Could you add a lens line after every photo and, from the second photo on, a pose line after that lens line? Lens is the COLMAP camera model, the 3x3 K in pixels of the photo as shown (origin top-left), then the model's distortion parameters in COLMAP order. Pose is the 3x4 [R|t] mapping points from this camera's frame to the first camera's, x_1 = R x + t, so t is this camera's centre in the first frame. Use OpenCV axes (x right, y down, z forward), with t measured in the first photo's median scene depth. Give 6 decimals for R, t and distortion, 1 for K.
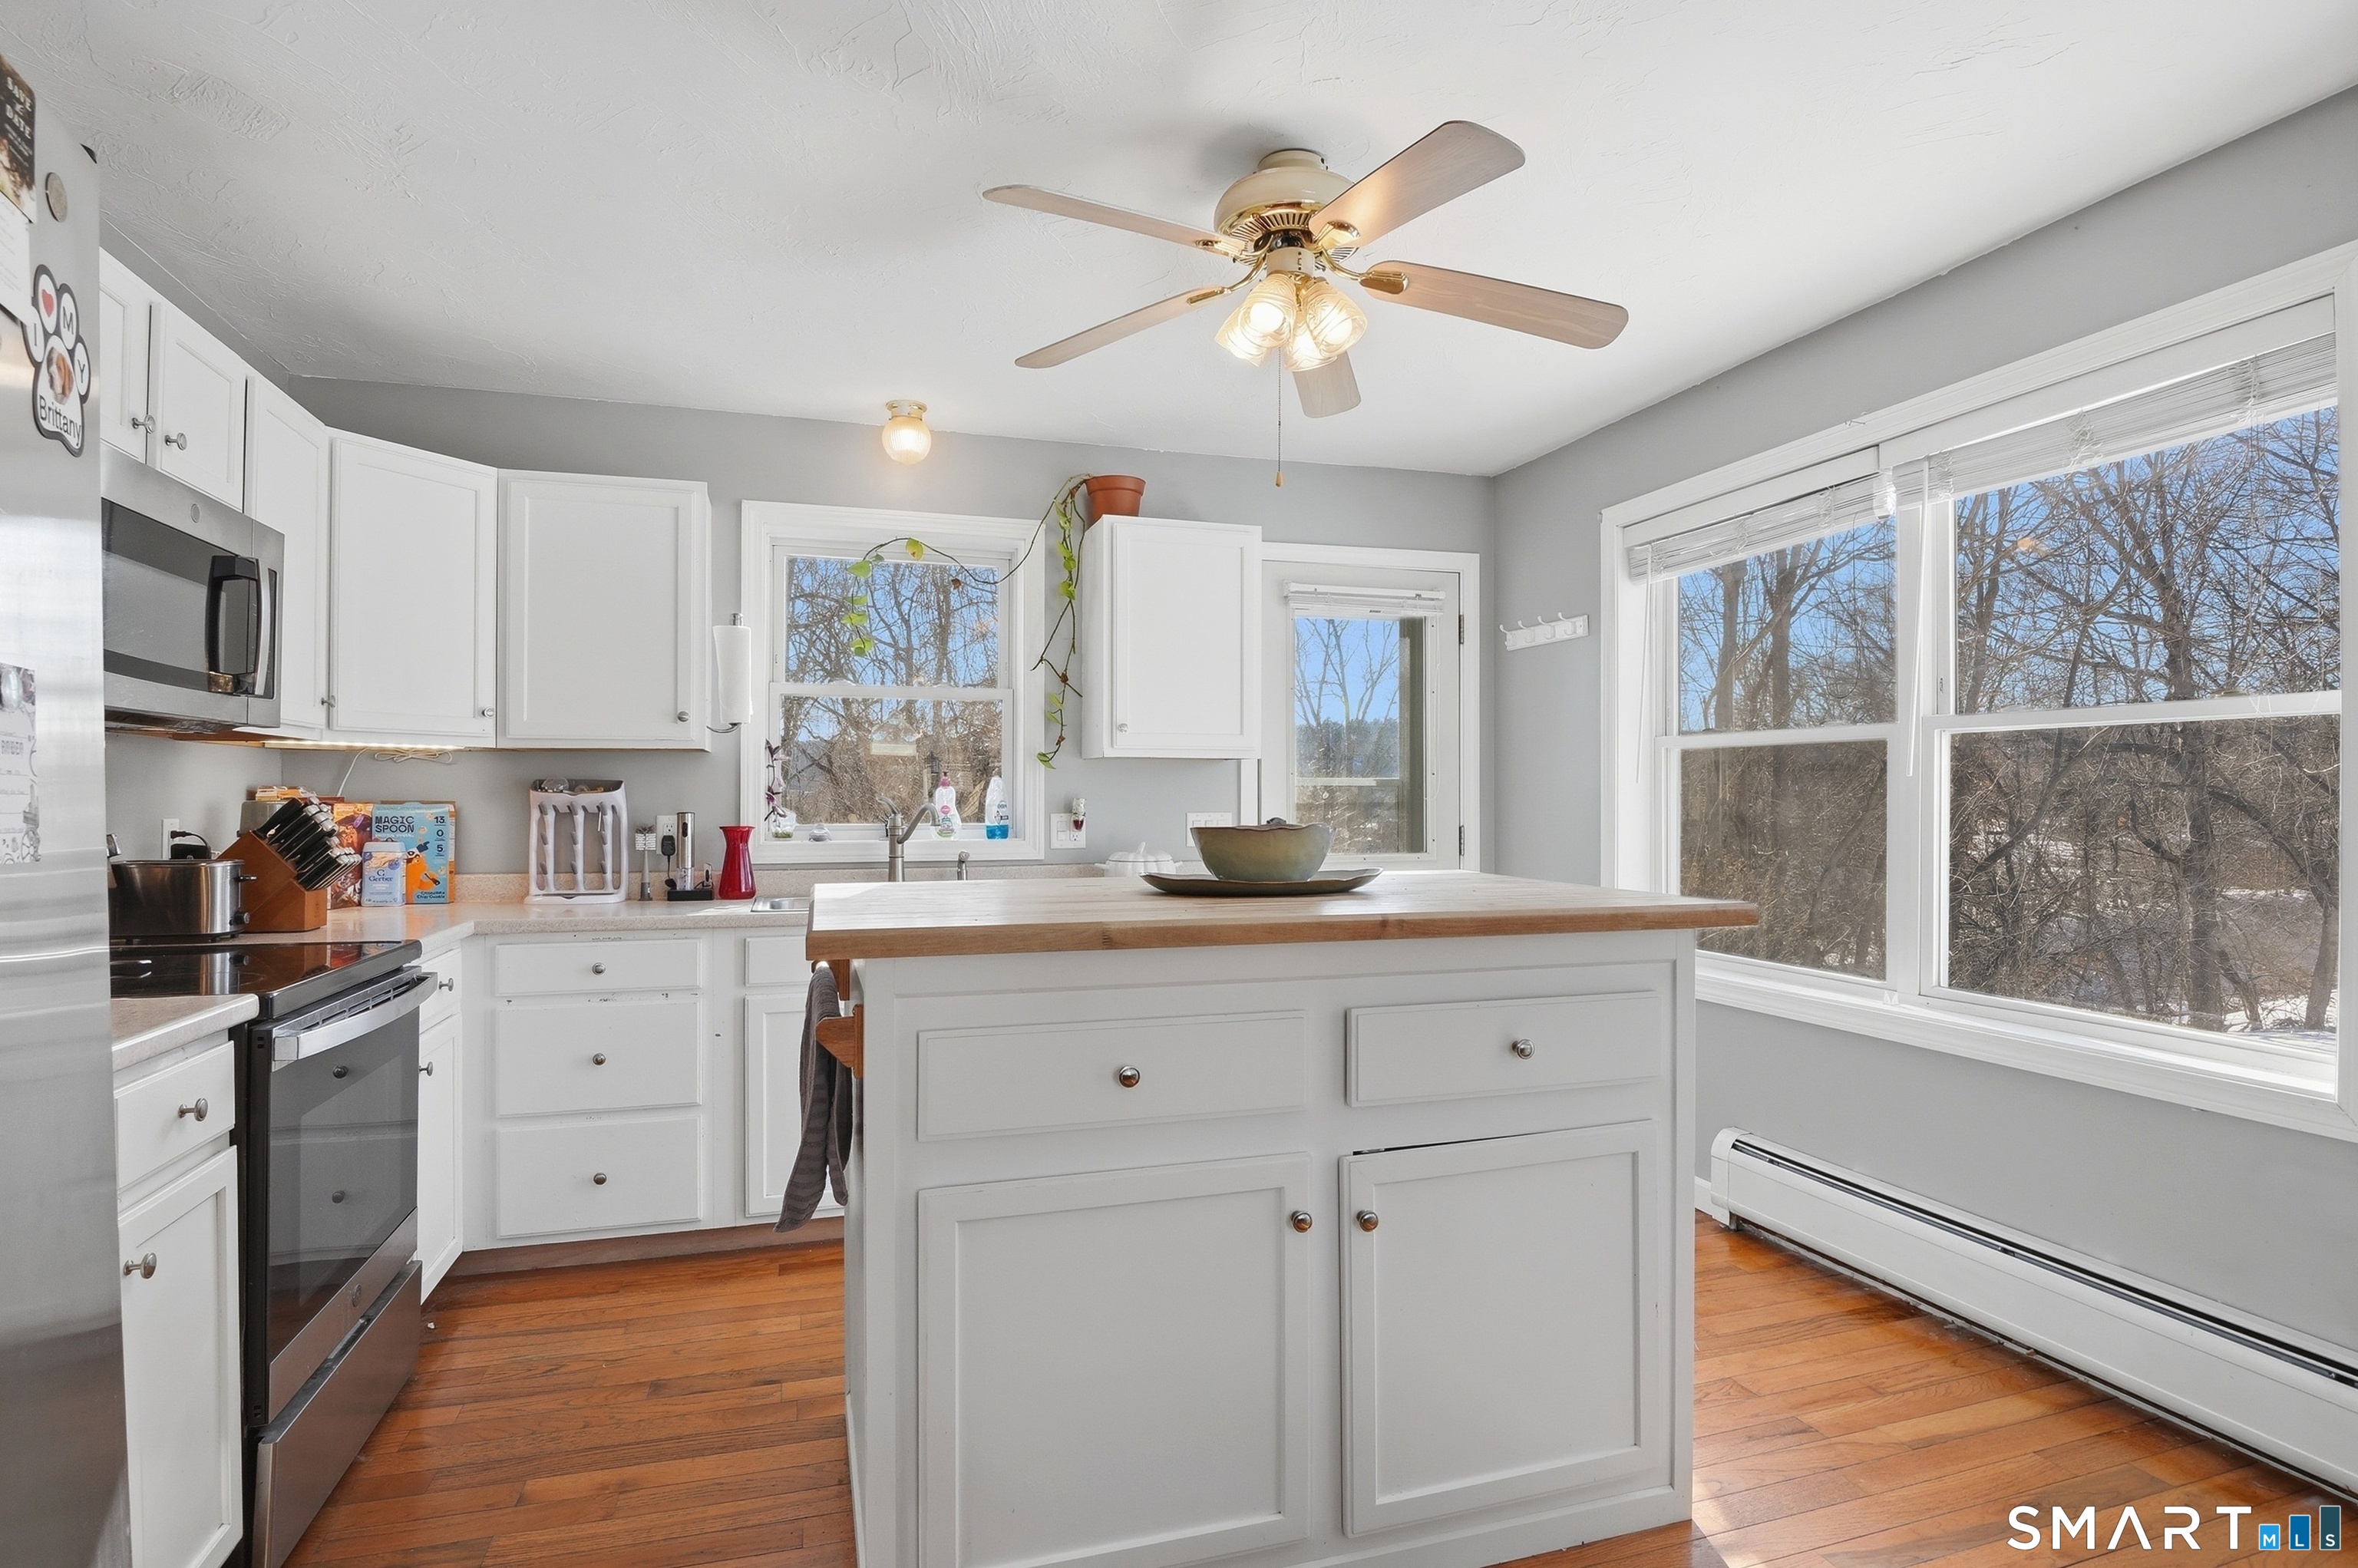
lens RADIAL K [[1176.6, 0, 1168.0], [0, 1176.6, 791.1], [0, 0, 1]] dist [-0.019231, -0.000462]
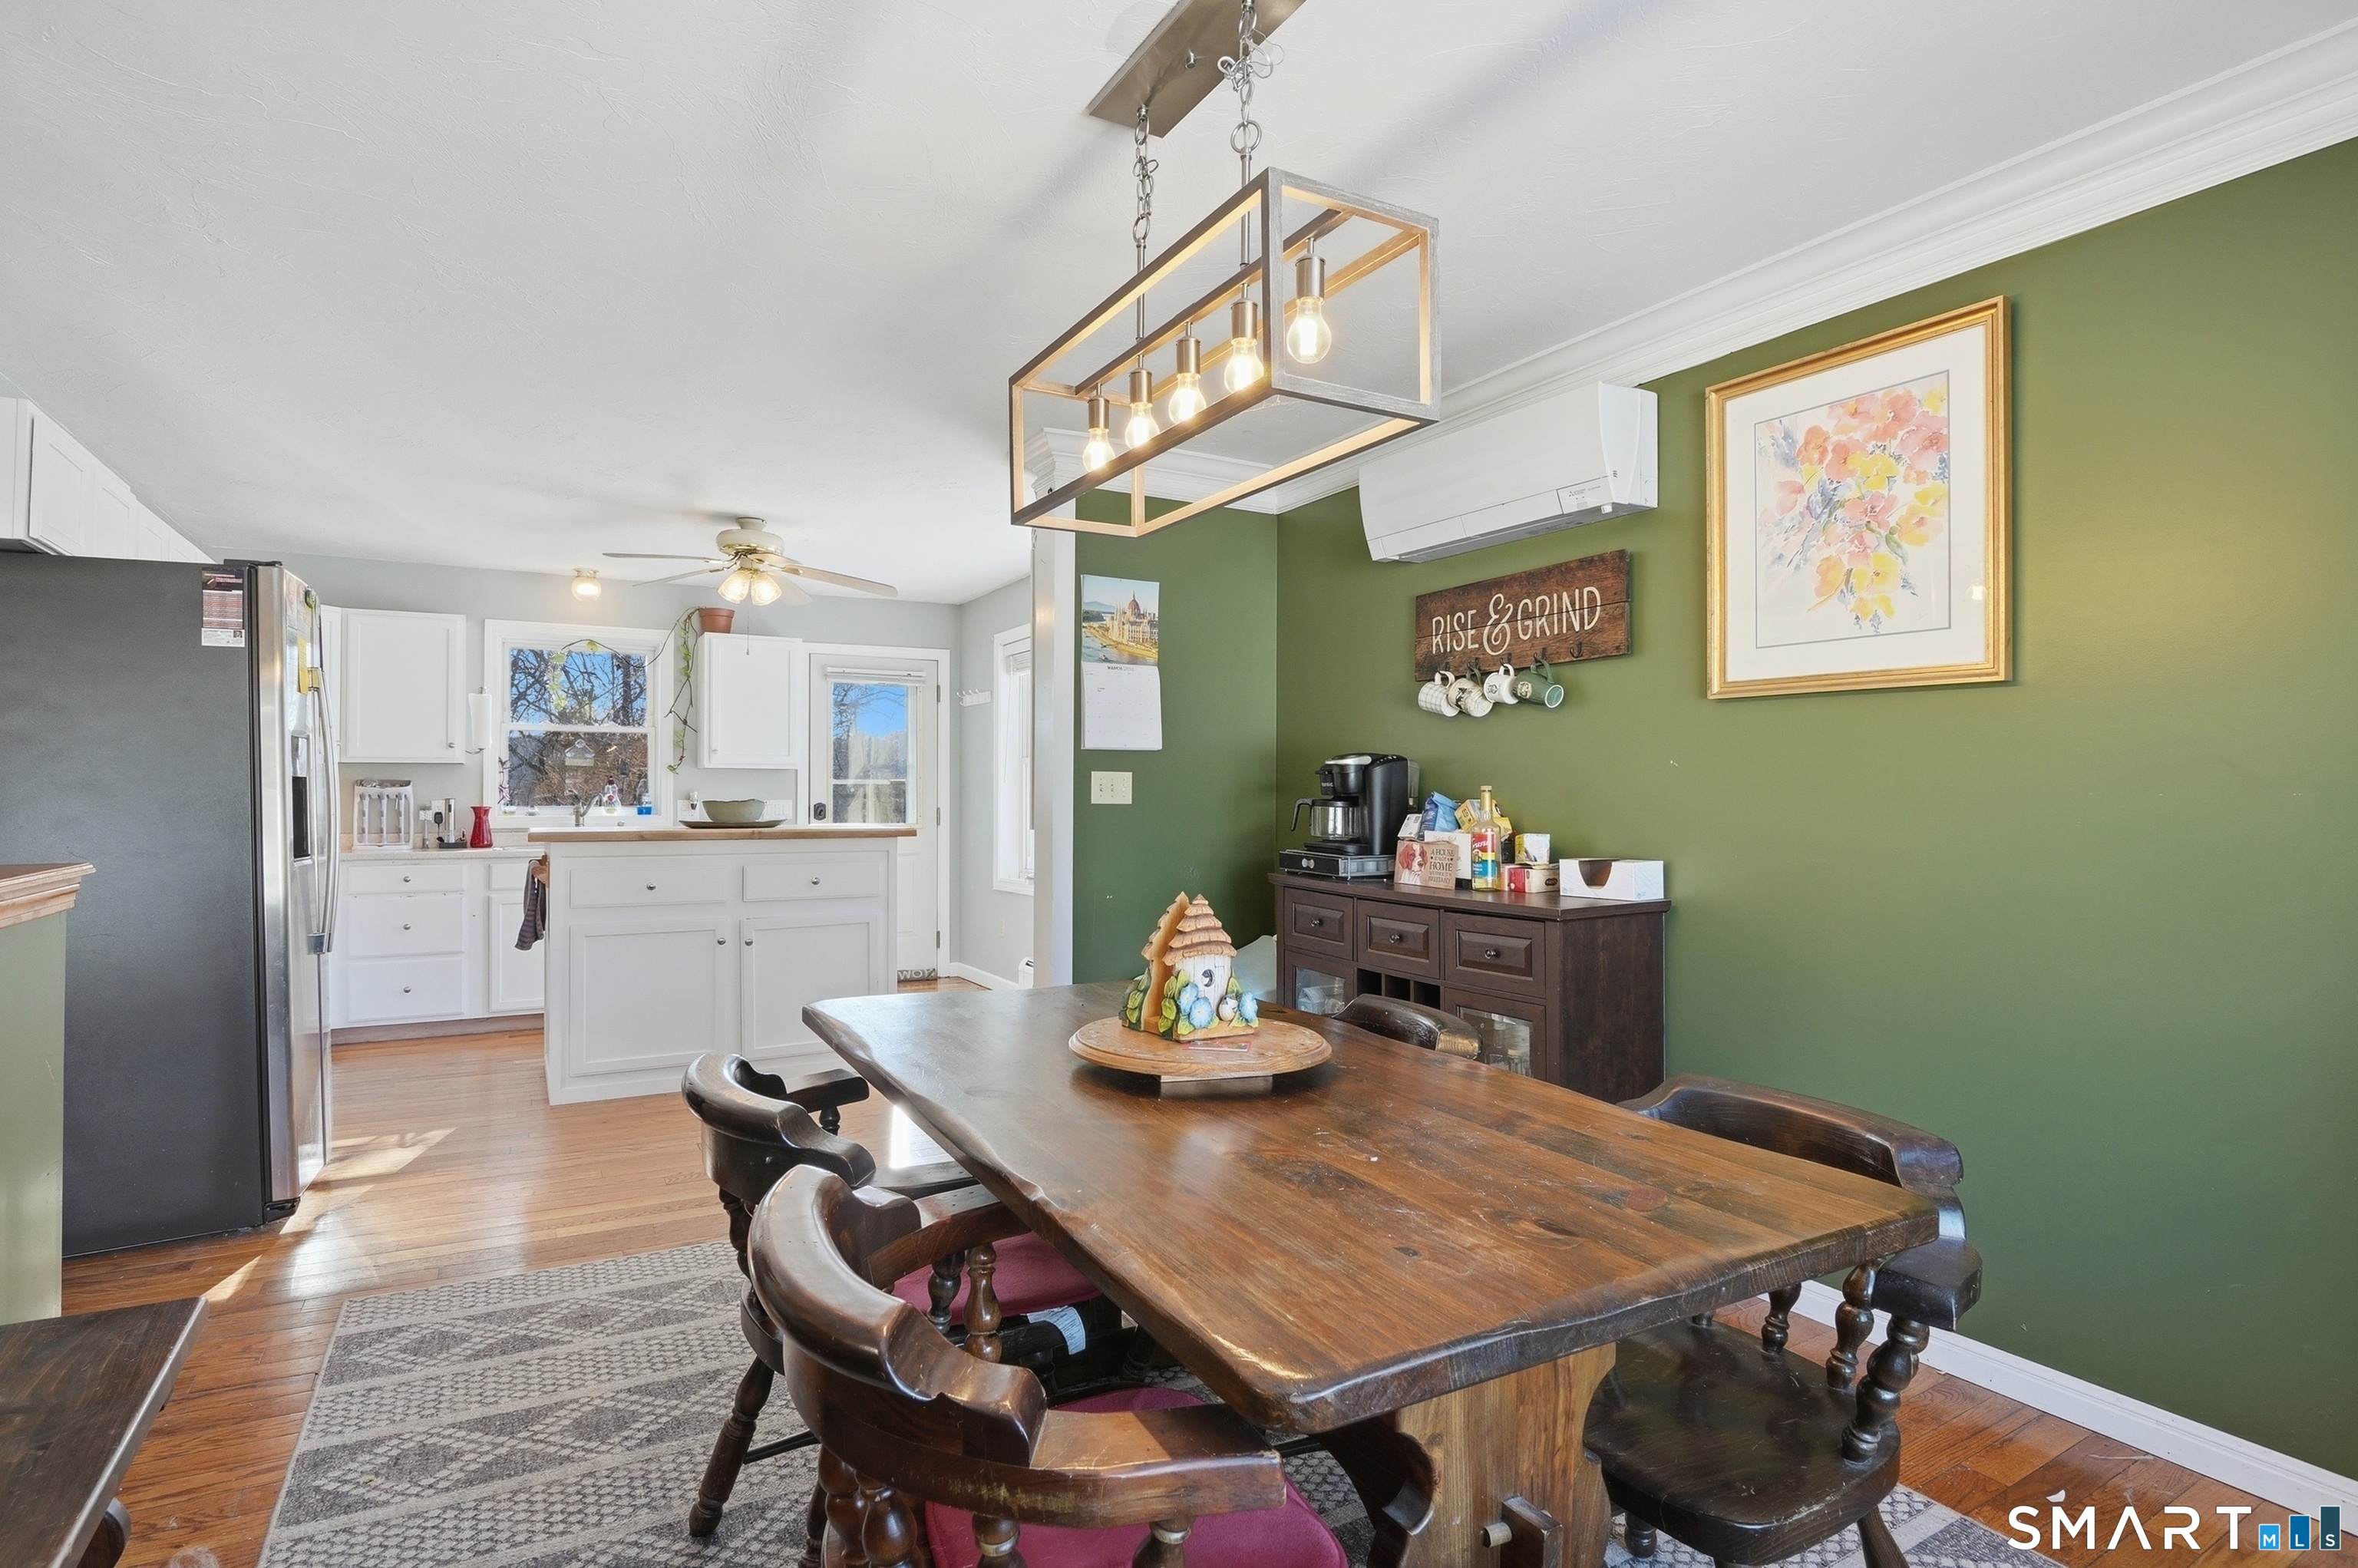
lens RADIAL K [[1158.4, 0, 1179.0], [0, 1158.4, 784.0], [0, 0, 1]] dist [-0.033690, -0.000484]
pose [[0.974645, 0.000502, 0.223758, 0.278314], [0.000890, 0.999981, -0.006121, 0.007682], [-0.223757, 0.006165, 0.974626, -0.940151]]
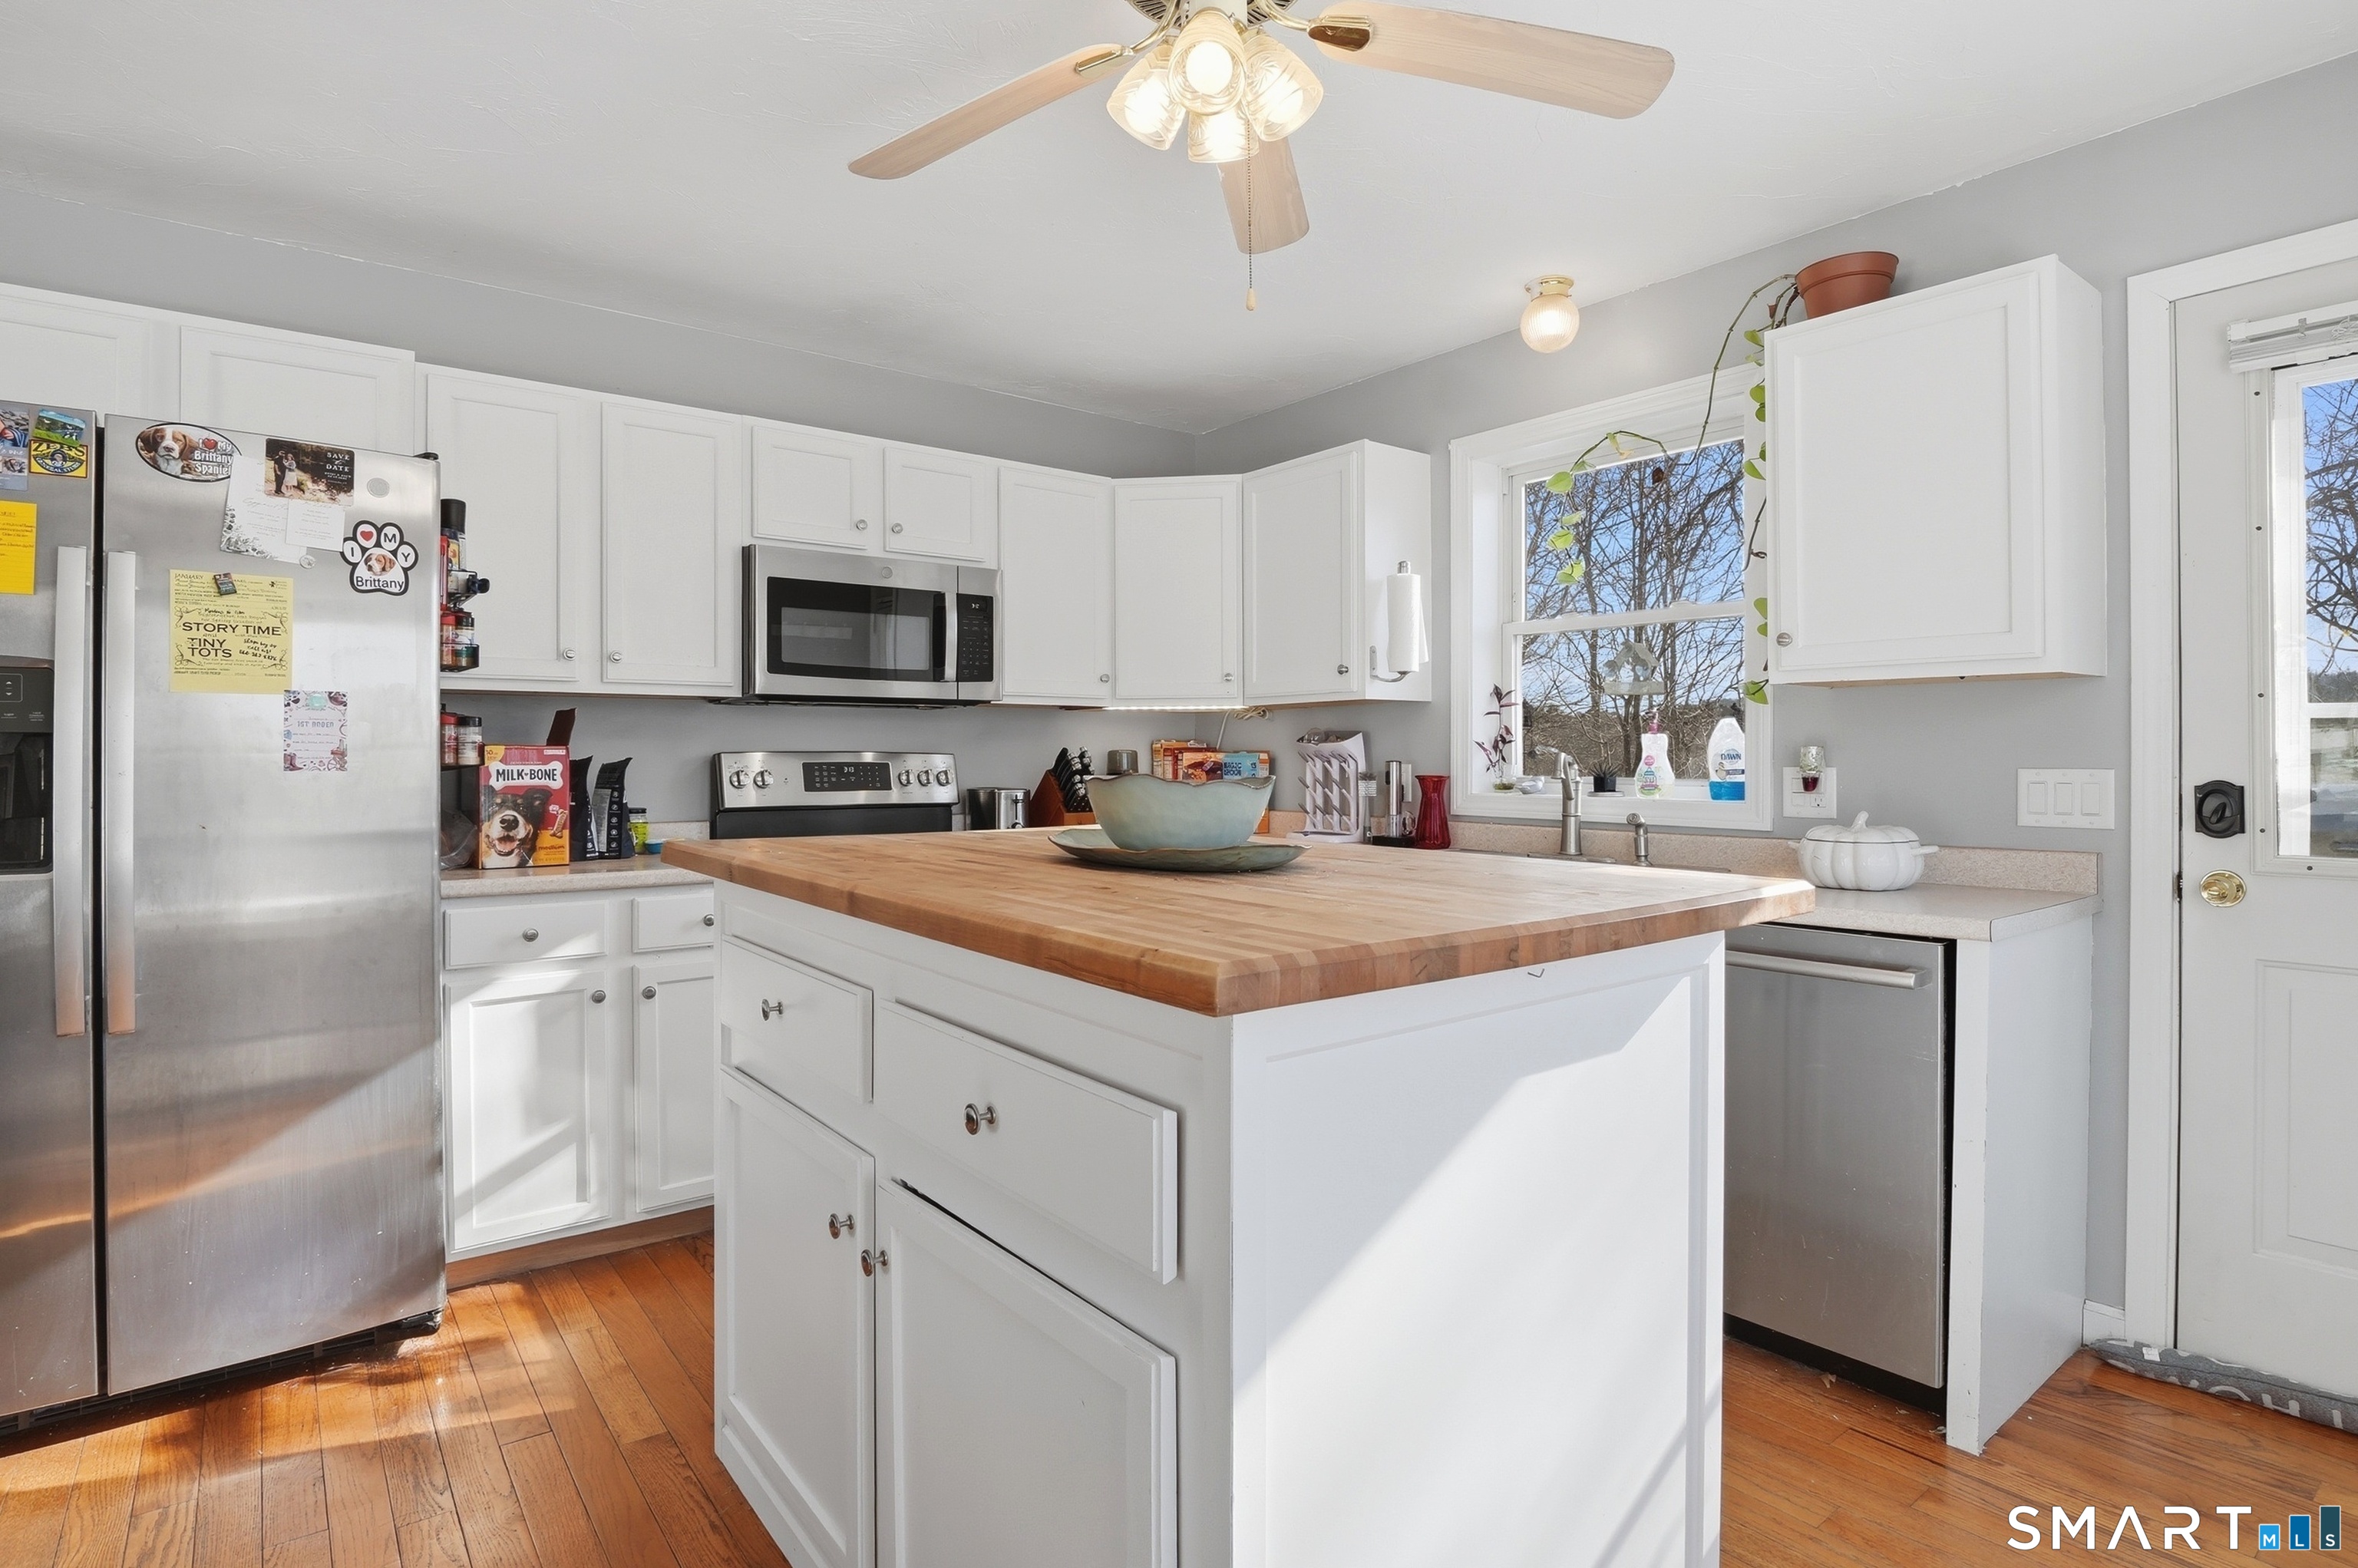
lens RADIAL K [[1193.7, 0, 1165.8], [0, 1193.7, 755.6], [0, 0, 1]] dist [-0.023391, -0.000238]
pose [[0.348635, 0.001242, -0.937258, 0.513462], [0.006926, 0.999968, 0.003902, 0.008104], [0.937233, -0.007852, 0.348615, 0.463650]]
